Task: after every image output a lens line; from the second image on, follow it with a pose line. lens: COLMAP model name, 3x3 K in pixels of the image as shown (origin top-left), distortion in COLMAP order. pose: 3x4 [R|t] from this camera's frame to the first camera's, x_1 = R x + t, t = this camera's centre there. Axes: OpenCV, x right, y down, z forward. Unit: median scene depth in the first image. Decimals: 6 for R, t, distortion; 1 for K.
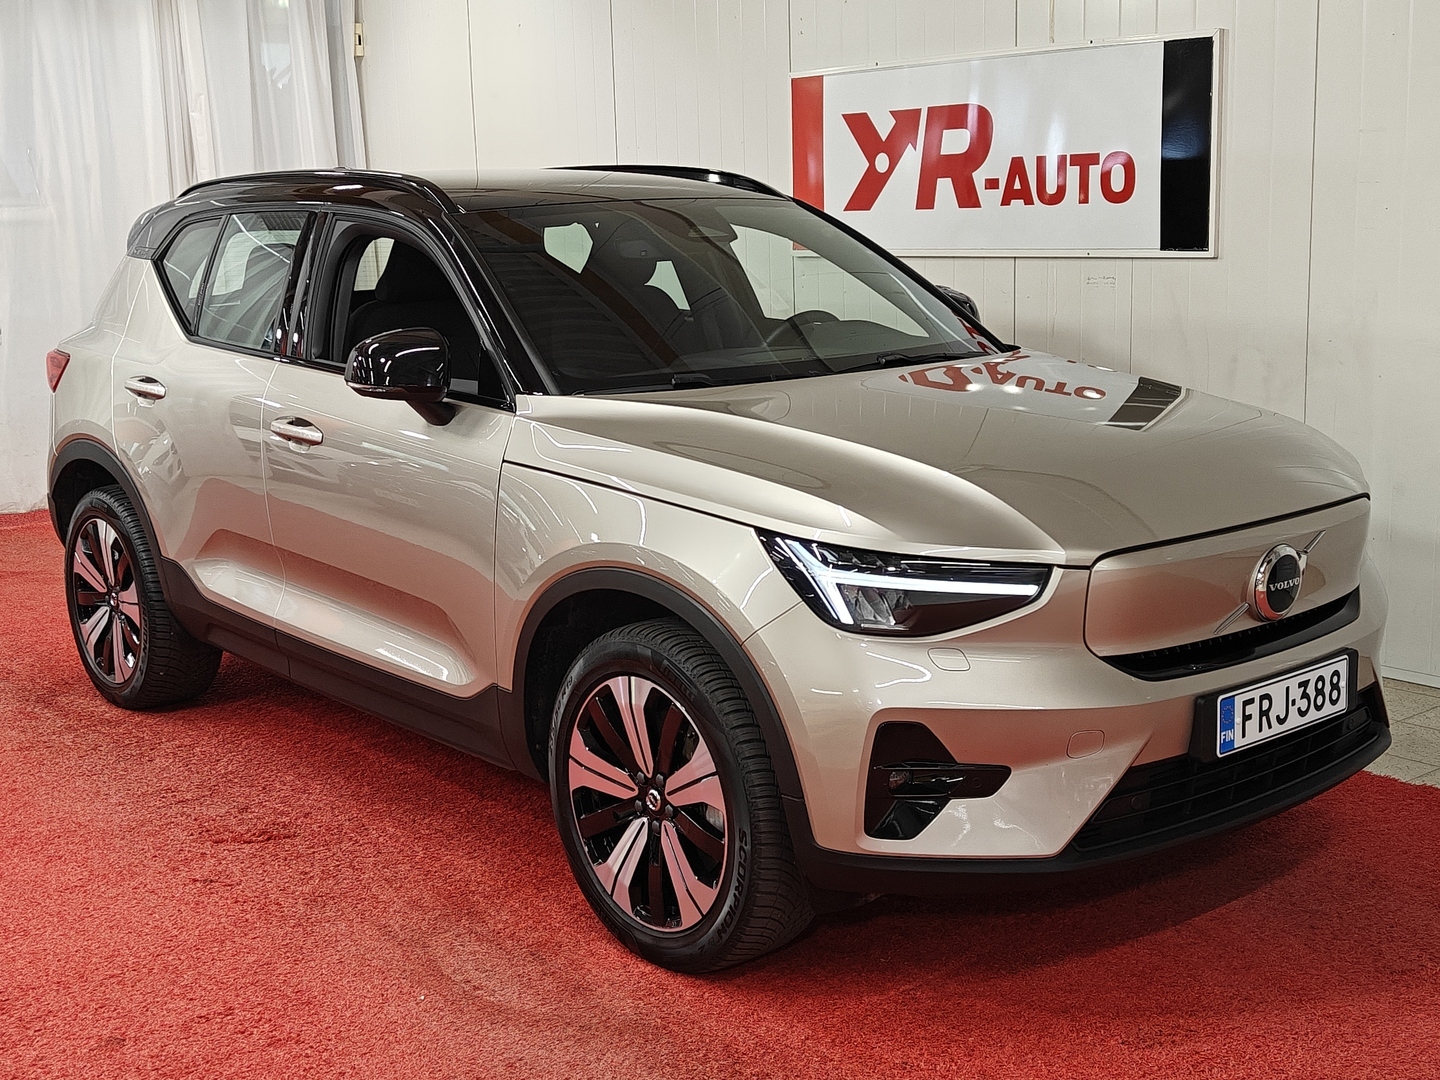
lens RADIAL K [[1803.8, 0, 720.0], [0, 1803.8, 540.0], [0, 0, 1]] dist [0.028458, -0.010913]
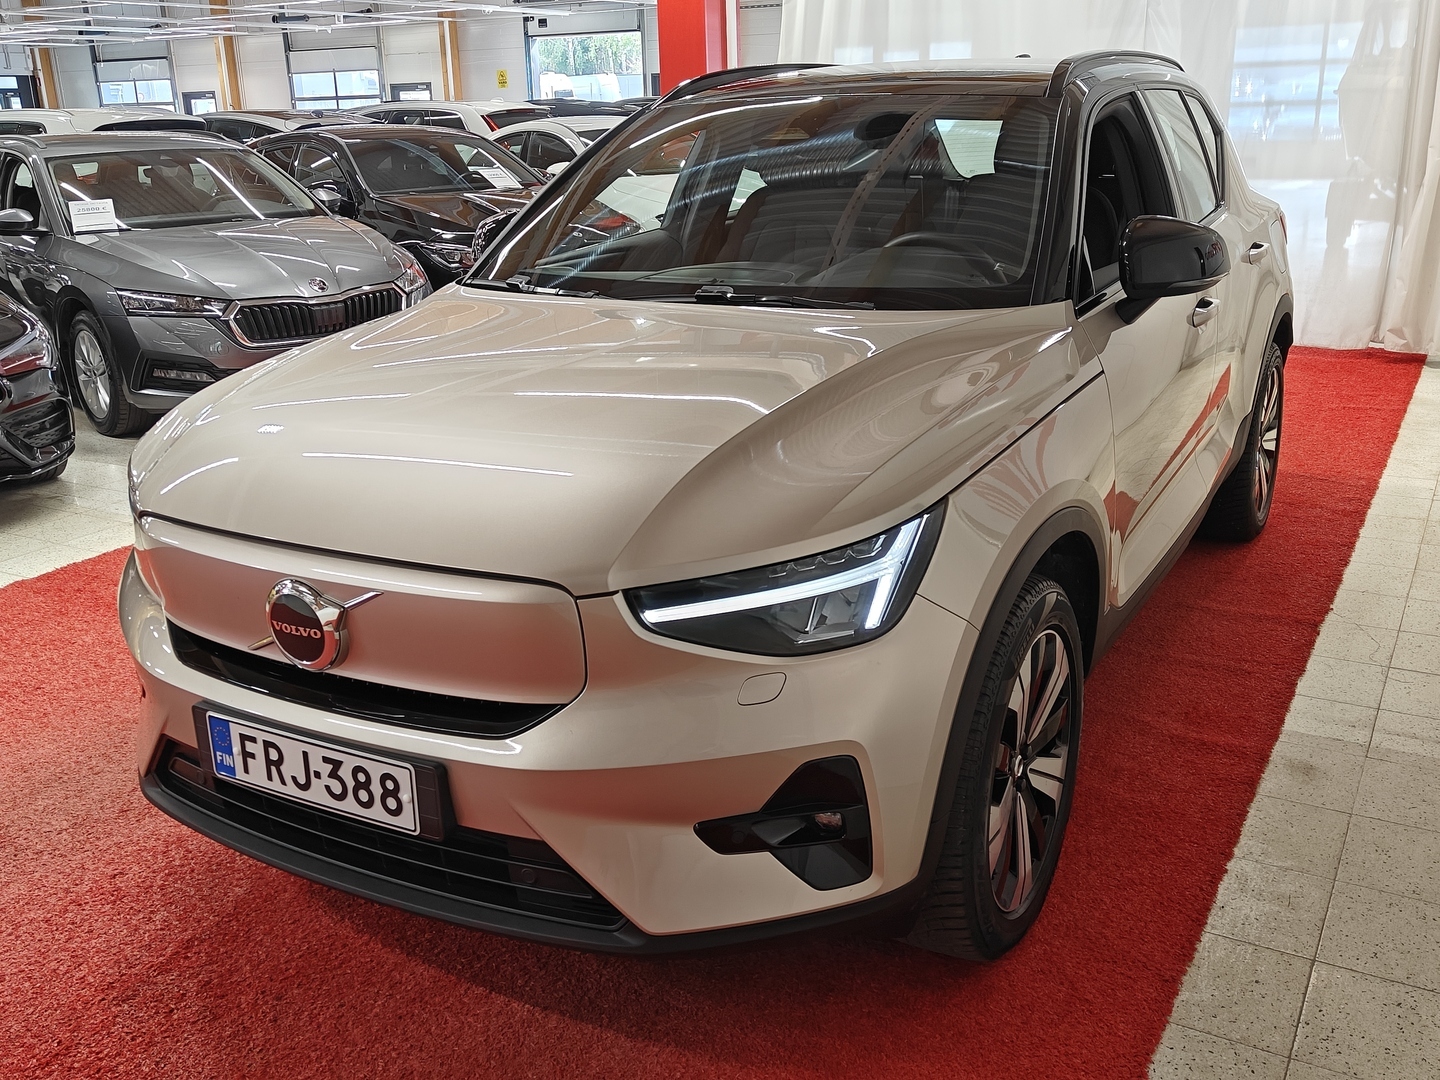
lens RADIAL K [[1366.6, 0, 720.0], [0, 1366.6, 540.0], [0, 0, 1]] dist [0.022304, -0.007145]
pose [[0.357626, 0.300906, -0.884058, 0.878566], [-0.162847, 0.952256, 0.258242, -0.194689], [0.919557, 0.051612, 0.389553, 0.908986]]
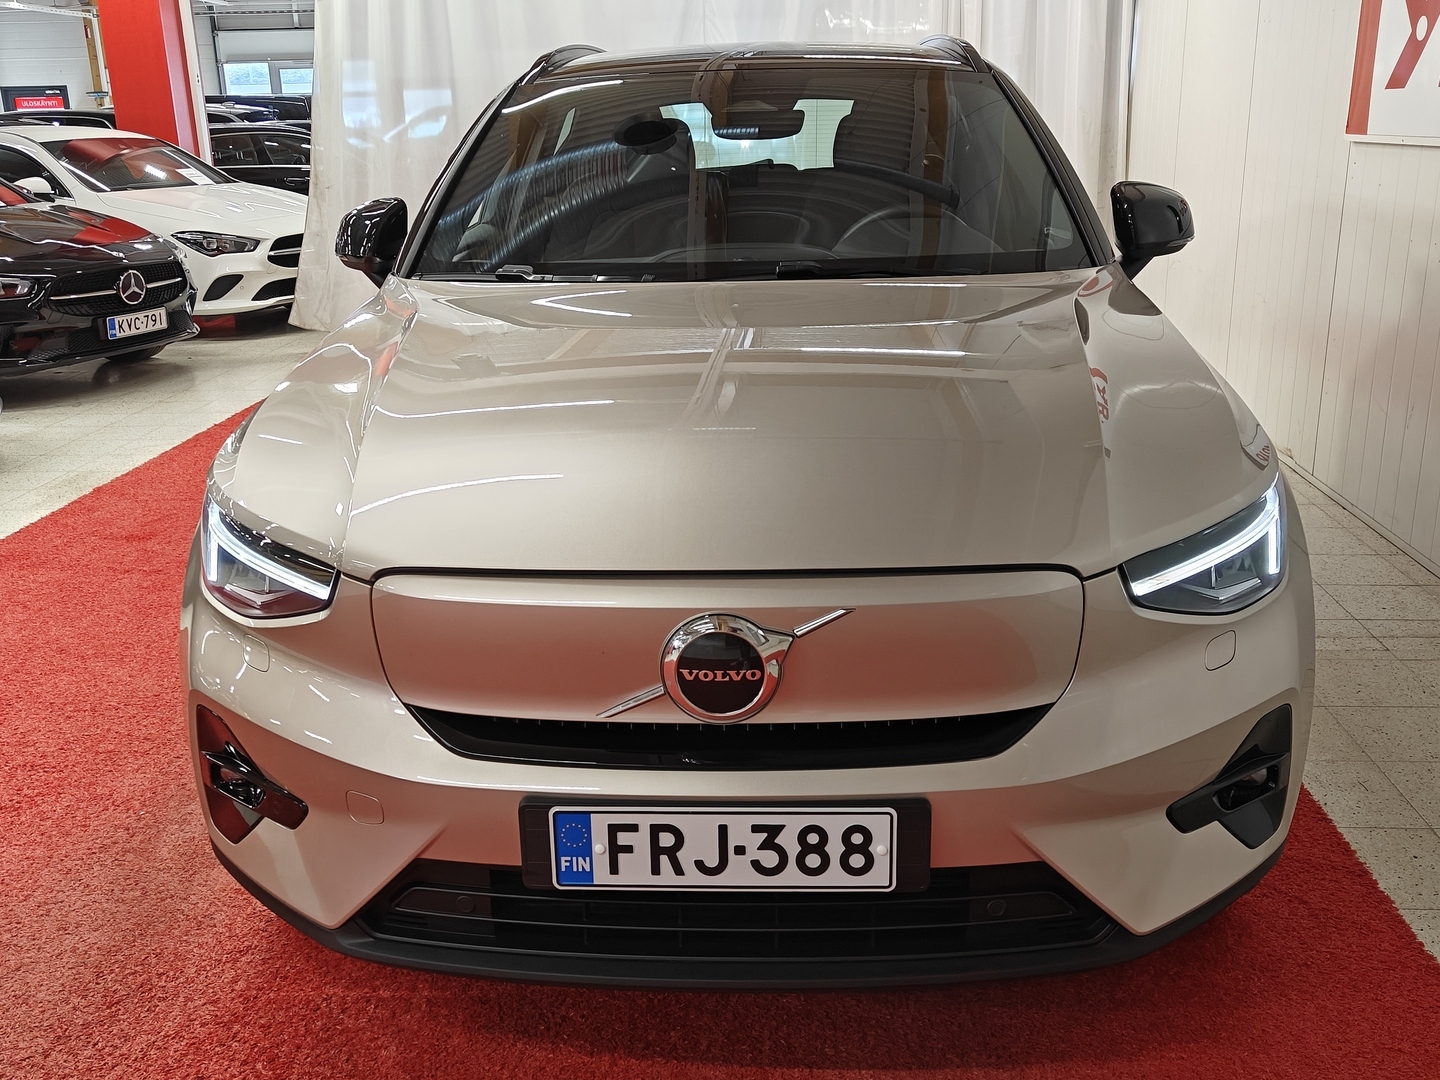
lens RADIAL K [[1366.6, 0, 720.0], [0, 1366.6, 540.0], [0, 0, 1]] dist [0.022304, -0.007145]
pose [[0.734766, 0.211088, -0.644641, 0.599542], [-0.125607, 0.976252, 0.176506, -0.105392], [0.666590, -0.048719, 0.743831, 0.622868]]
